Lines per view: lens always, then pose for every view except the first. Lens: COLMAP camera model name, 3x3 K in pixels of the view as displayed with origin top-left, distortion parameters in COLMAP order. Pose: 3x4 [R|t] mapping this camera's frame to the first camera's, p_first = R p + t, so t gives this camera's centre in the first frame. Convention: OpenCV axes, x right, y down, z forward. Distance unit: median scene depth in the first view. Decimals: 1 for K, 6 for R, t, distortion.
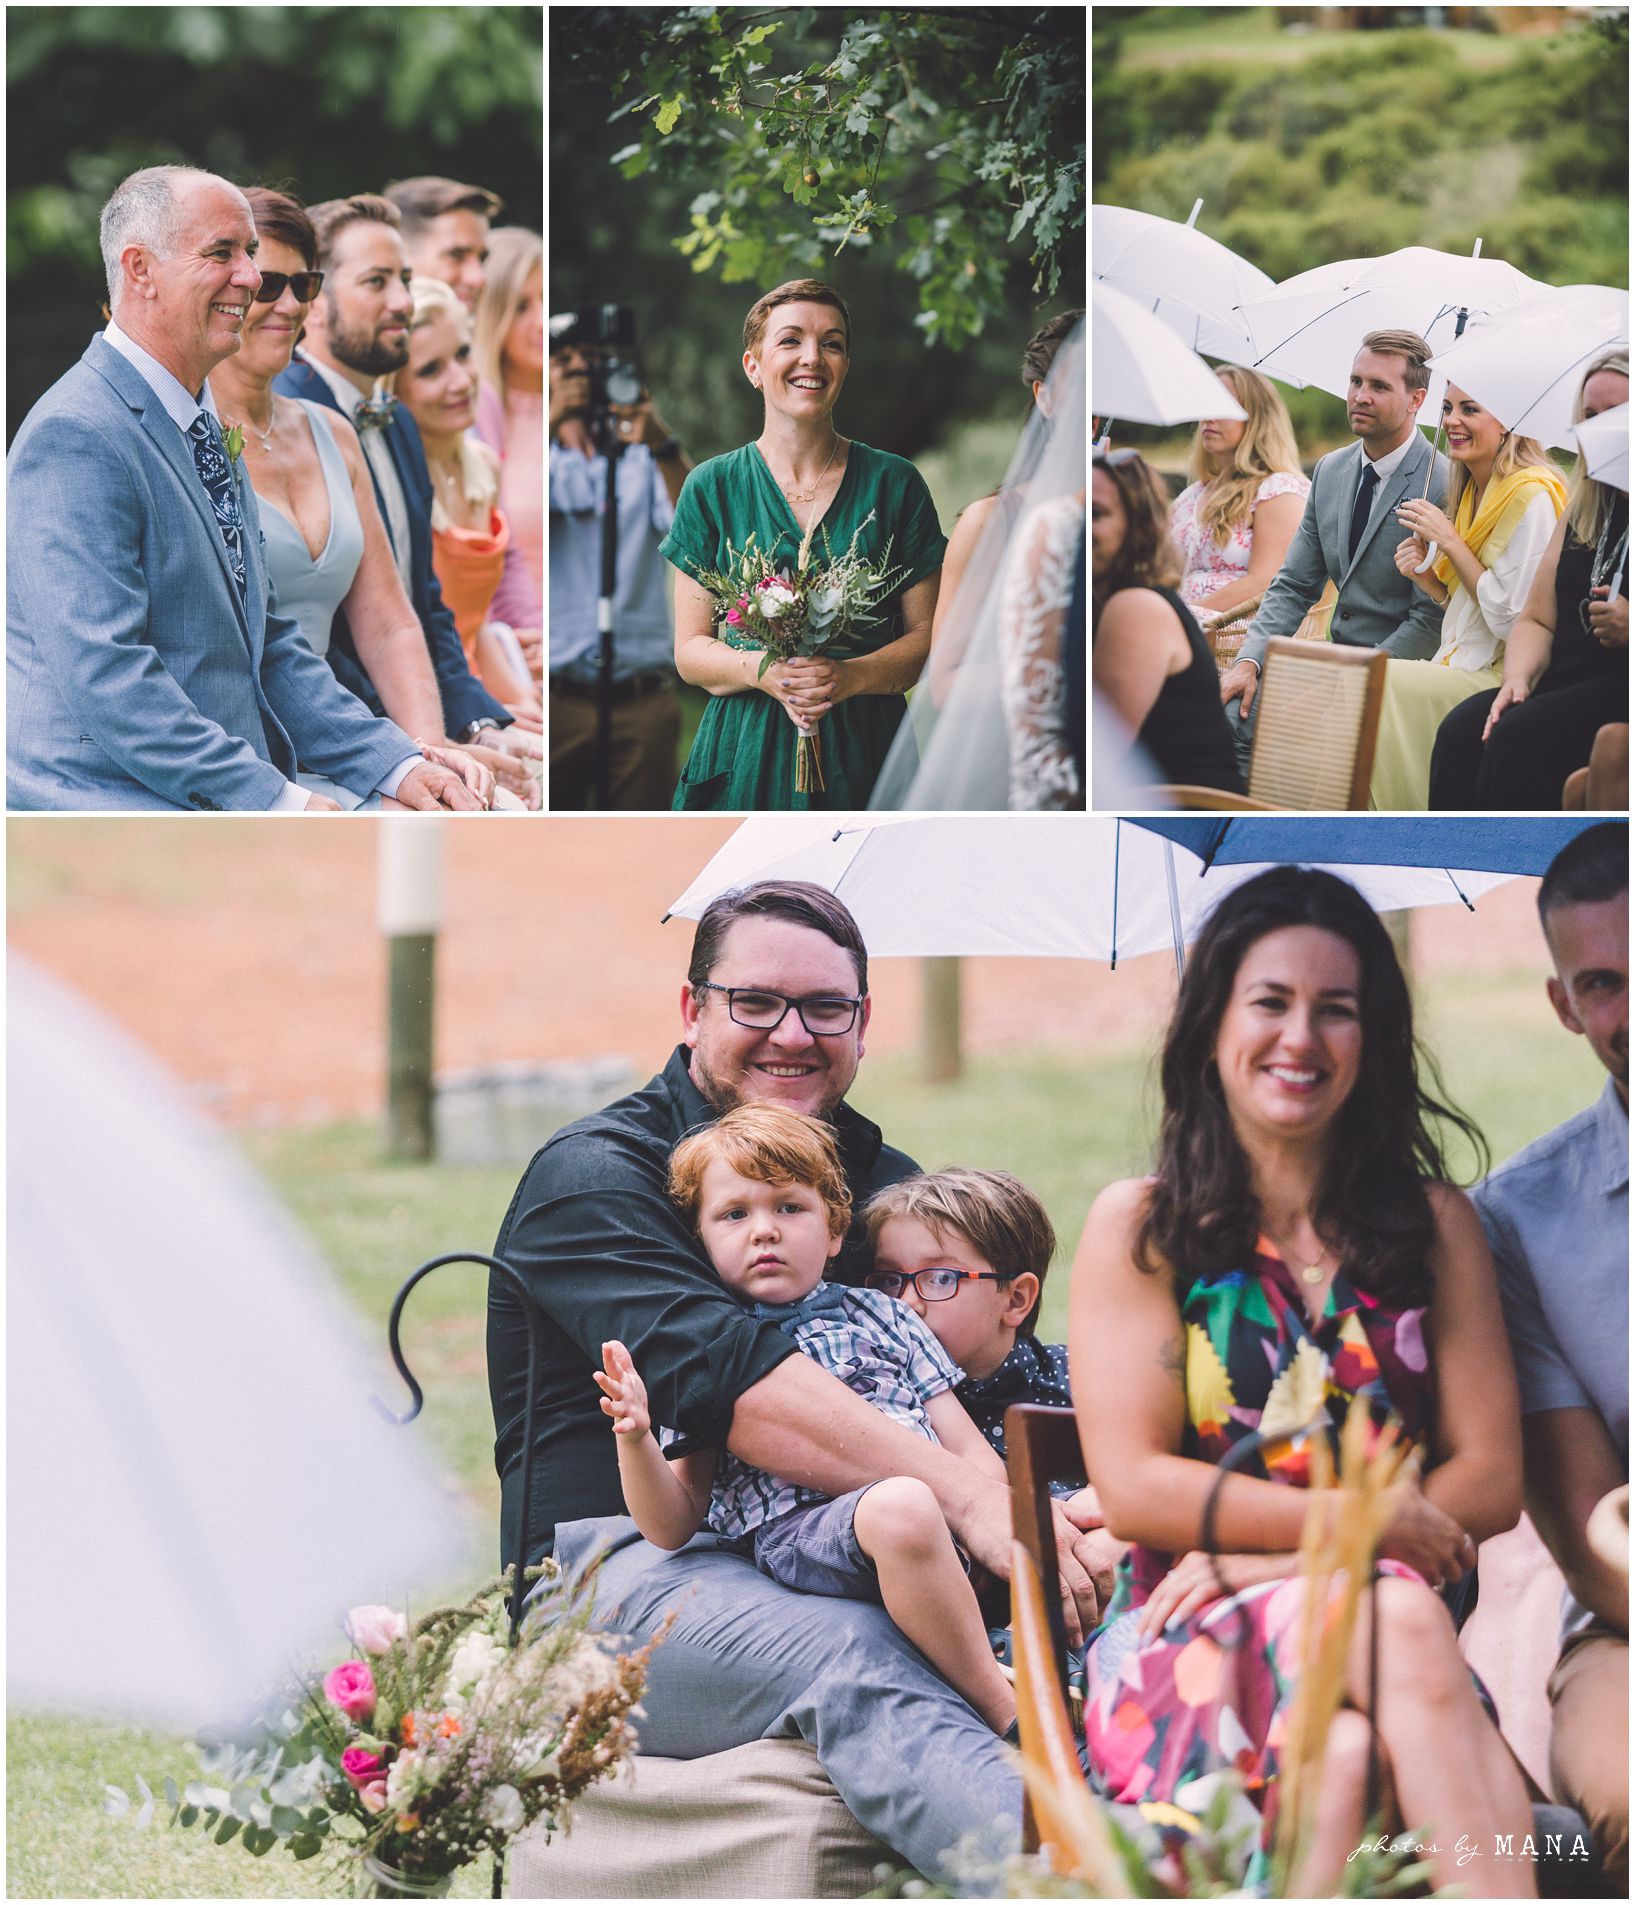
lens RADIAL K [[11965.0, 0, 817.3], [0, 11965.0, 952.6], [0, 0, 1]] dist [-0.040240, 0.000000]
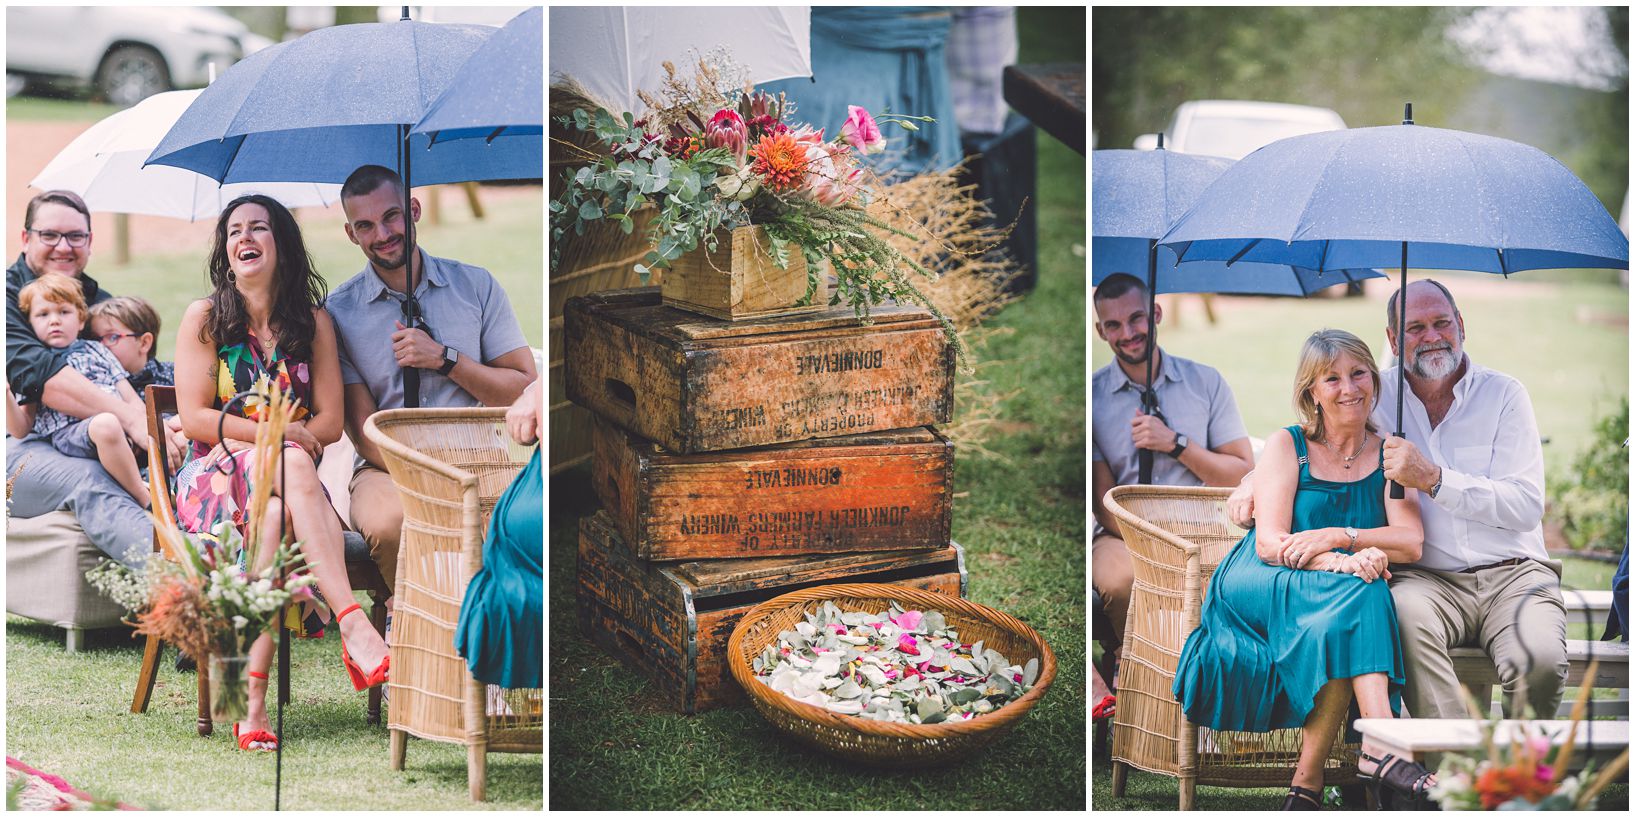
lens RADIAL K [[7395.7, 0, 817.3], [0, 7395.7, 408.2], [0, 0, 1]] dist [-0.216047, 0.000000]
pose [[0.993935, -0.012556, 0.109252, -0.015303], [0.008745, 0.999339, 0.035289, -0.013905], [-0.109623, -0.034119, 0.993387, -0.657185]]
